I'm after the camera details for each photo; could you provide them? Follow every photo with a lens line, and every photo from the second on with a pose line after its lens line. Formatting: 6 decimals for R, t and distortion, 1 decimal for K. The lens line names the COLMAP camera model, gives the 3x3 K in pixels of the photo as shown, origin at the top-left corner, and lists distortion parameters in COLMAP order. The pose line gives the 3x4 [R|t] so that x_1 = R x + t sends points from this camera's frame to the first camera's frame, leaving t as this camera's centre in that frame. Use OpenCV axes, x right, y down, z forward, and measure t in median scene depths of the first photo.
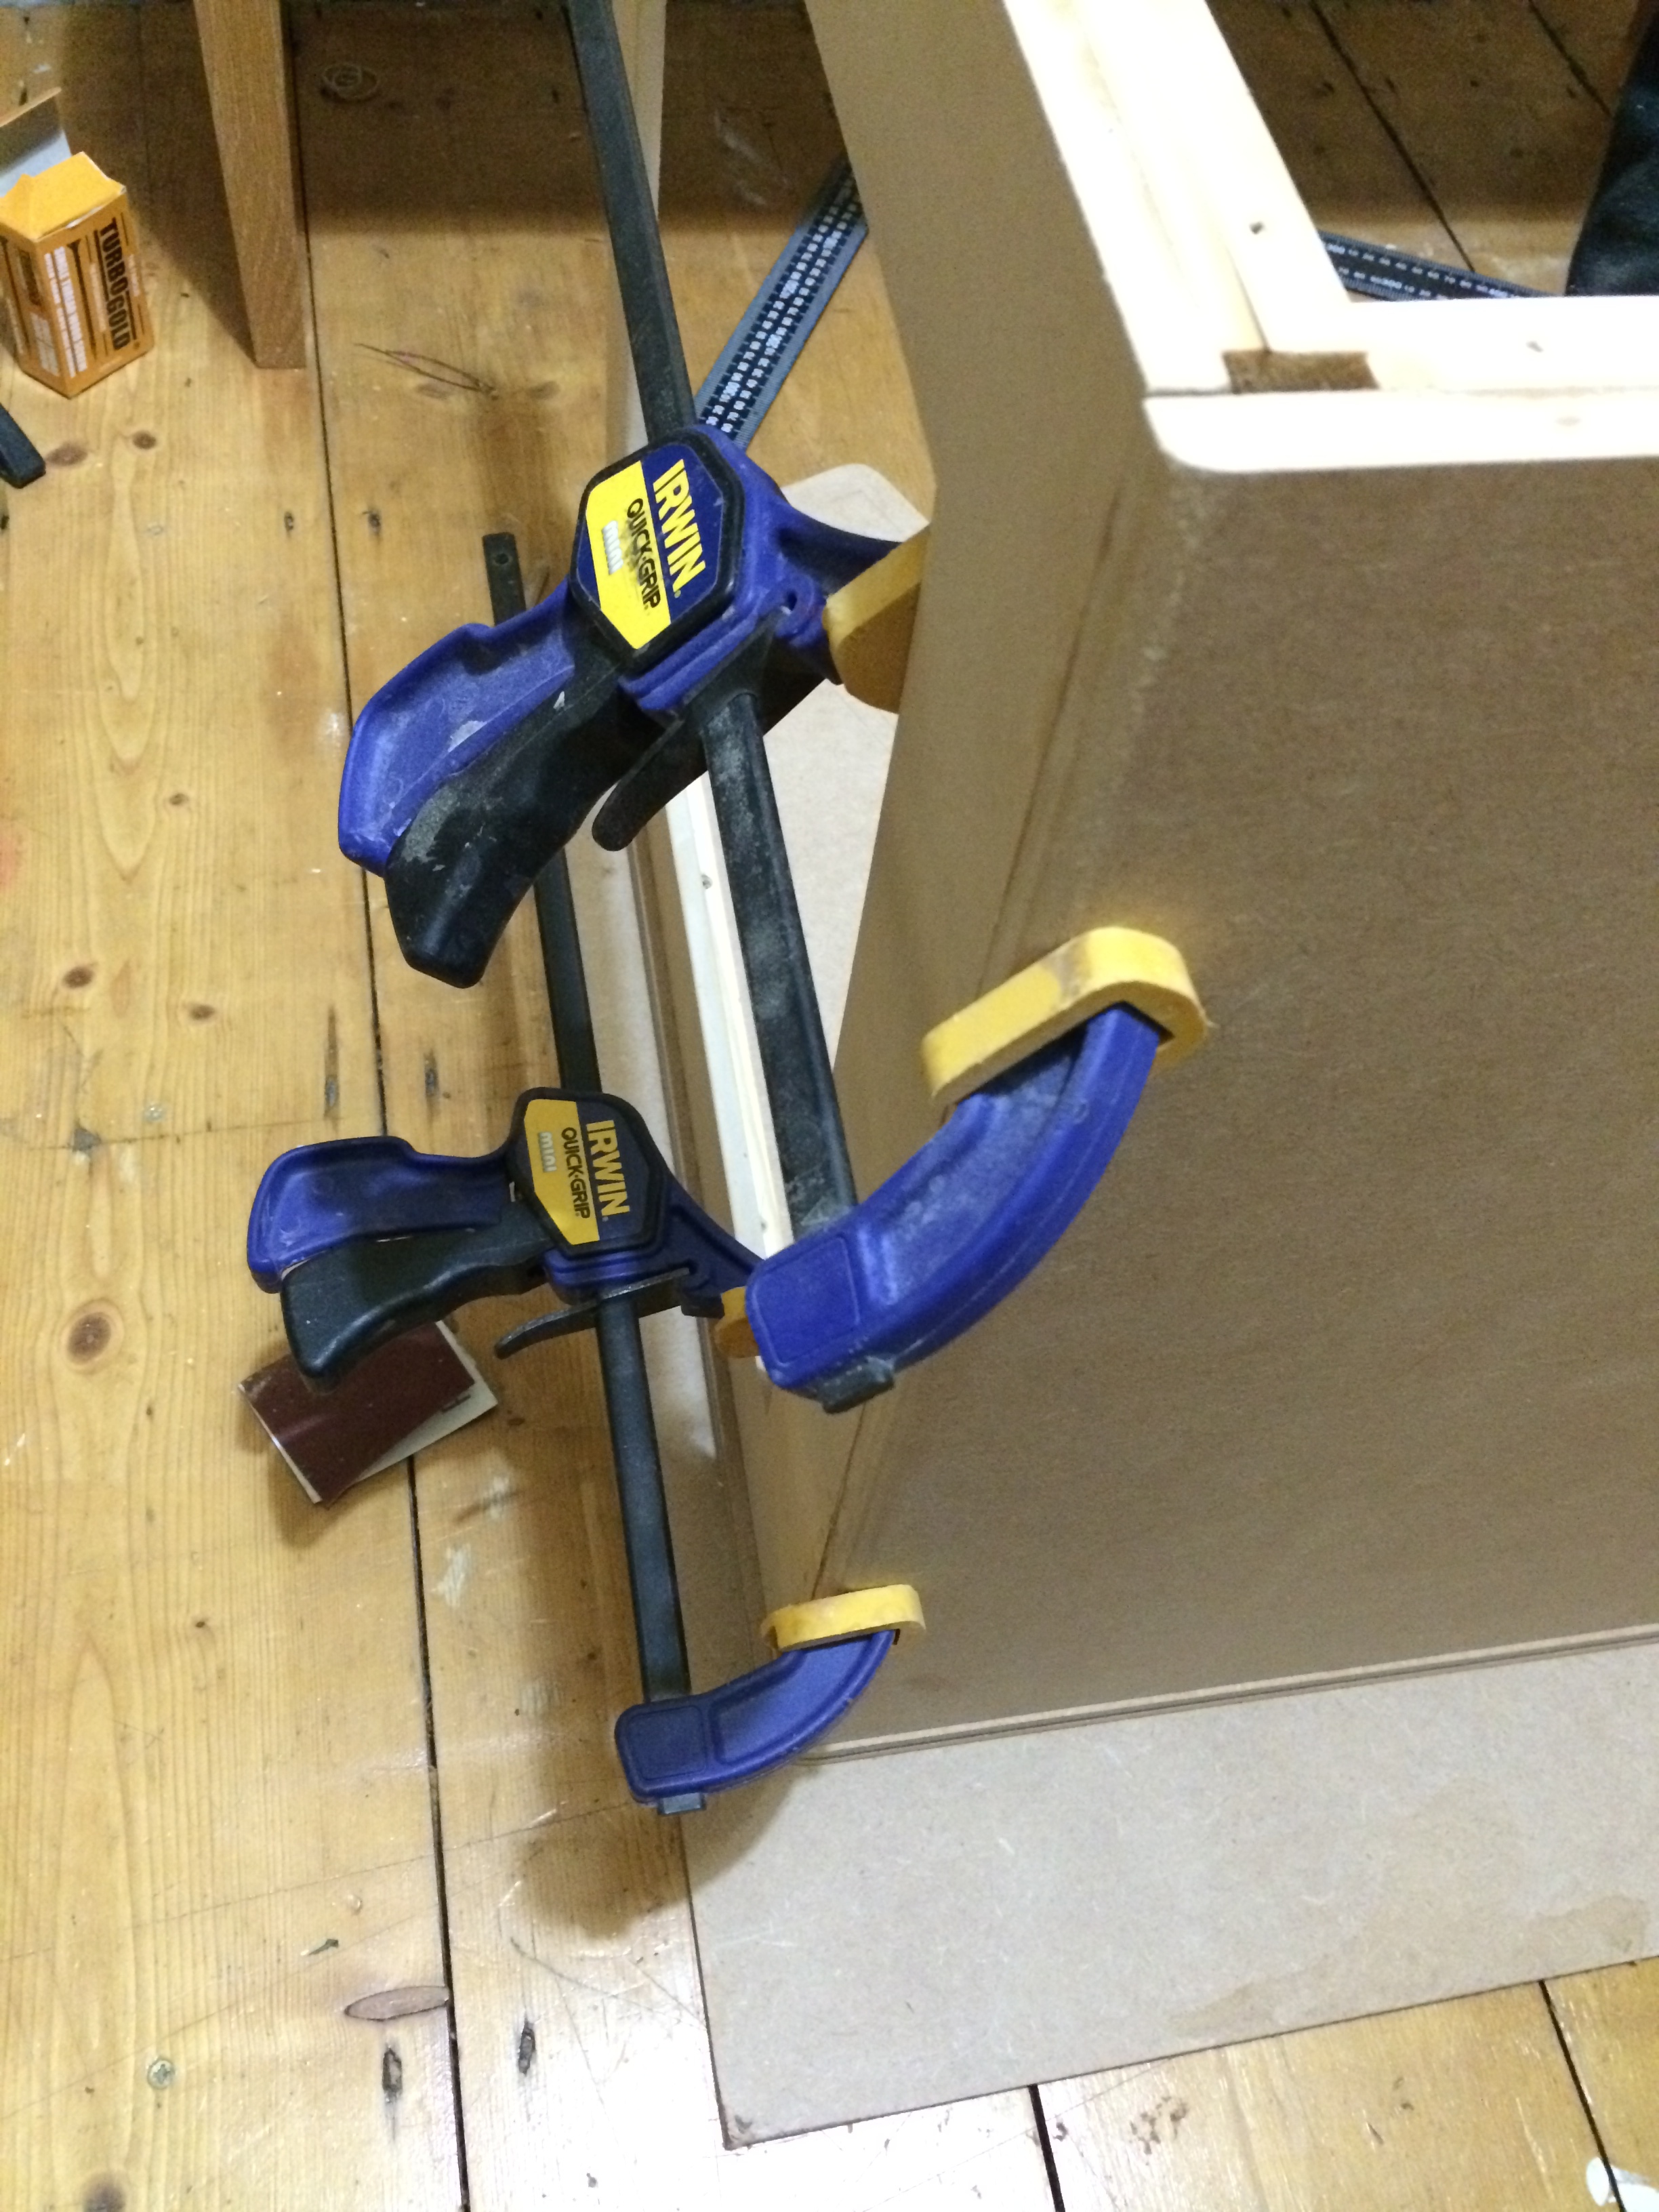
lens RADIAL K [[1902.7, 0, 822.2], [0, 1902.7, 1100.5], [0, 0, 1]] dist [0.085417, -0.113739]
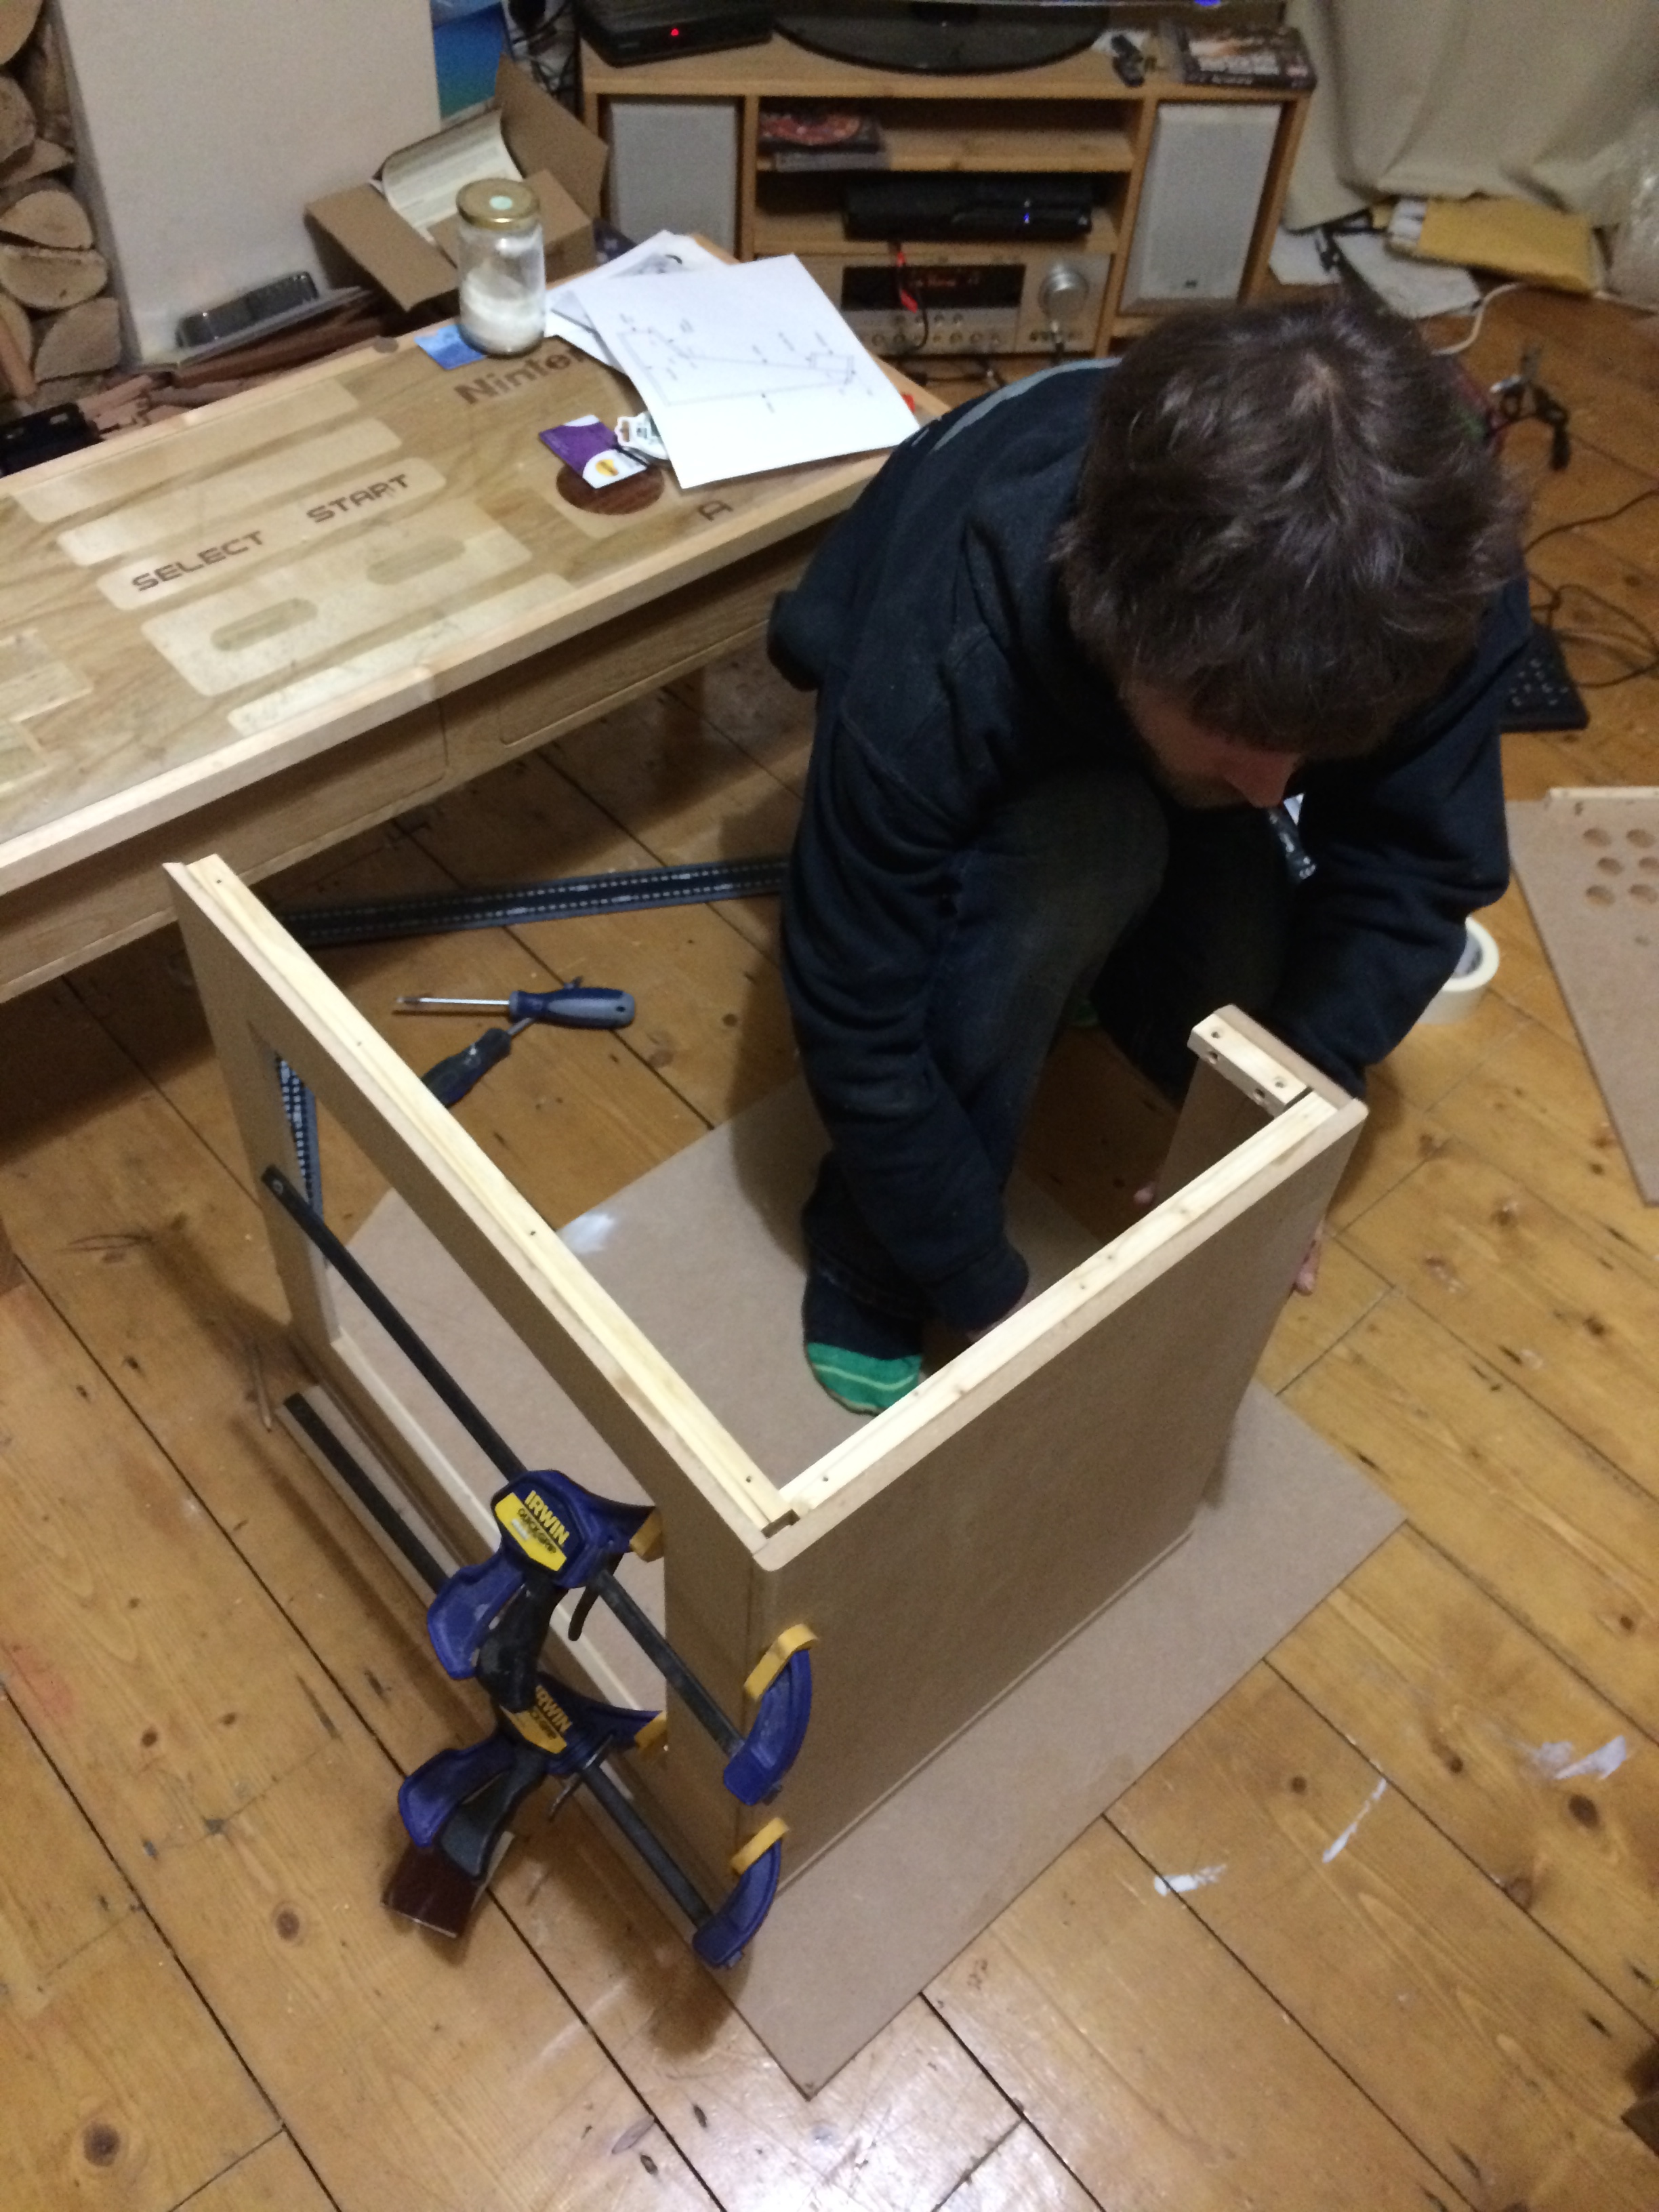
lens RADIAL K [[1902.7, 0, 838.6], [0, 1902.7, 1104.7], [0, 0, 1]] dist [0.085417, -0.113739]
pose [[0.859135, -0.425955, 0.283636, -0.135388], [0.437492, 0.898882, 0.024745, -0.403587], [-0.265495, 0.102829, 0.958613, -0.977901]]
